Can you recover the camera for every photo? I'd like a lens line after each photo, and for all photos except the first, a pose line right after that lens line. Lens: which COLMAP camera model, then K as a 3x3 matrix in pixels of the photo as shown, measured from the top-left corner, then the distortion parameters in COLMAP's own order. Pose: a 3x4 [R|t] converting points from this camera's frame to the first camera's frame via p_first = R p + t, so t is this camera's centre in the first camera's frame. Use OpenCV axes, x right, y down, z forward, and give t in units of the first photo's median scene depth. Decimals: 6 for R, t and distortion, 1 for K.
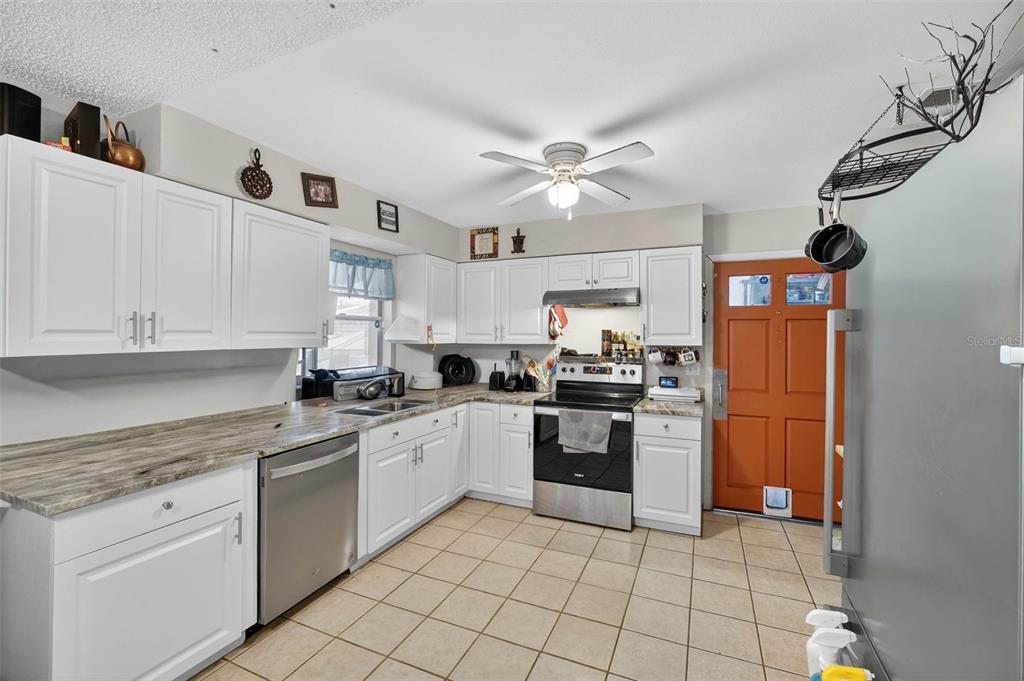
lens RADIAL K [[431.3, 0, 520.3], [0, 431.3, 334.6], [0, 0, 1]] dist [-0.020700, 0.004214]
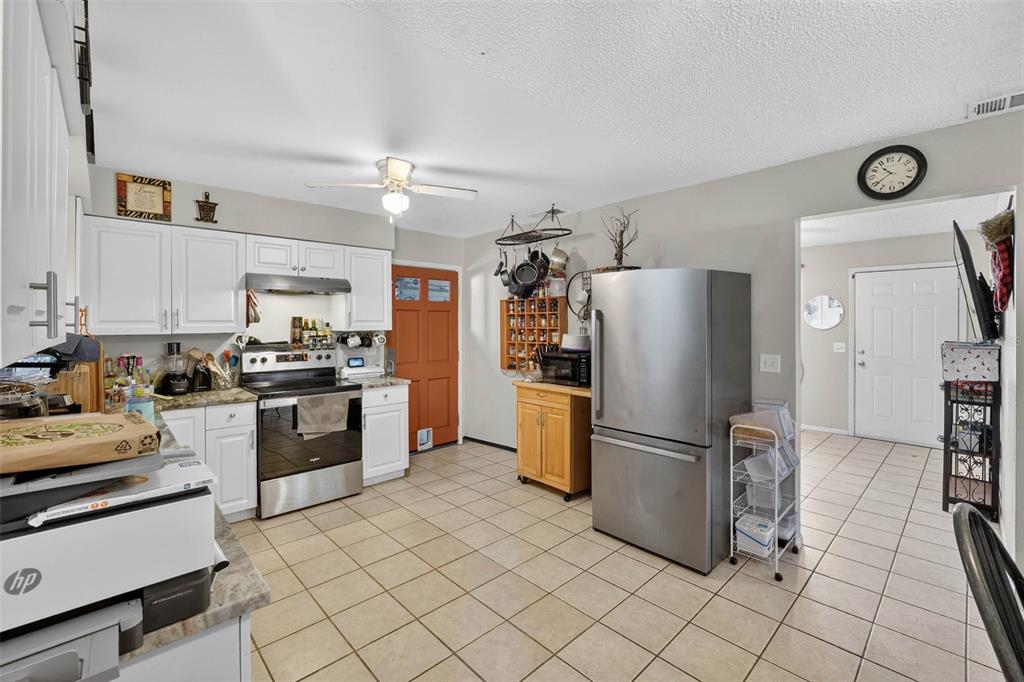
lens RADIAL K [[431.3, 0, 514.6], [0, 431.3, 327.7], [0, 0, 1]] dist [-0.020700, 0.004214]
pose [[0.399585, -0.013286, 0.916600, -0.541821], [0.004994, 0.999912, 0.012316, 0.004160], [-0.916682, -0.000344, 0.399616, 0.144978]]
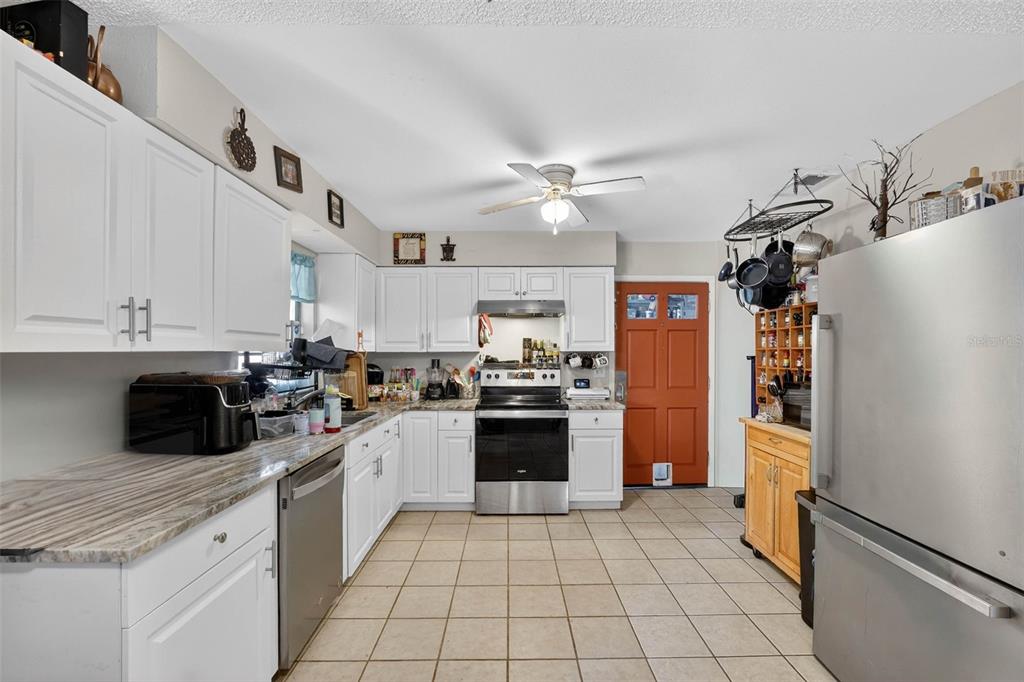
lens RADIAL K [[431.3, 0, 518.5], [0, 431.3, 355.9], [0, 0, 1]] dist [-0.020700, 0.004214]
pose [[0.913350, -0.009453, 0.407066, -0.278305], [0.004993, 0.999915, 0.012019, 0.021310], [-0.407146, -0.008945, 0.913319, 0.014604]]
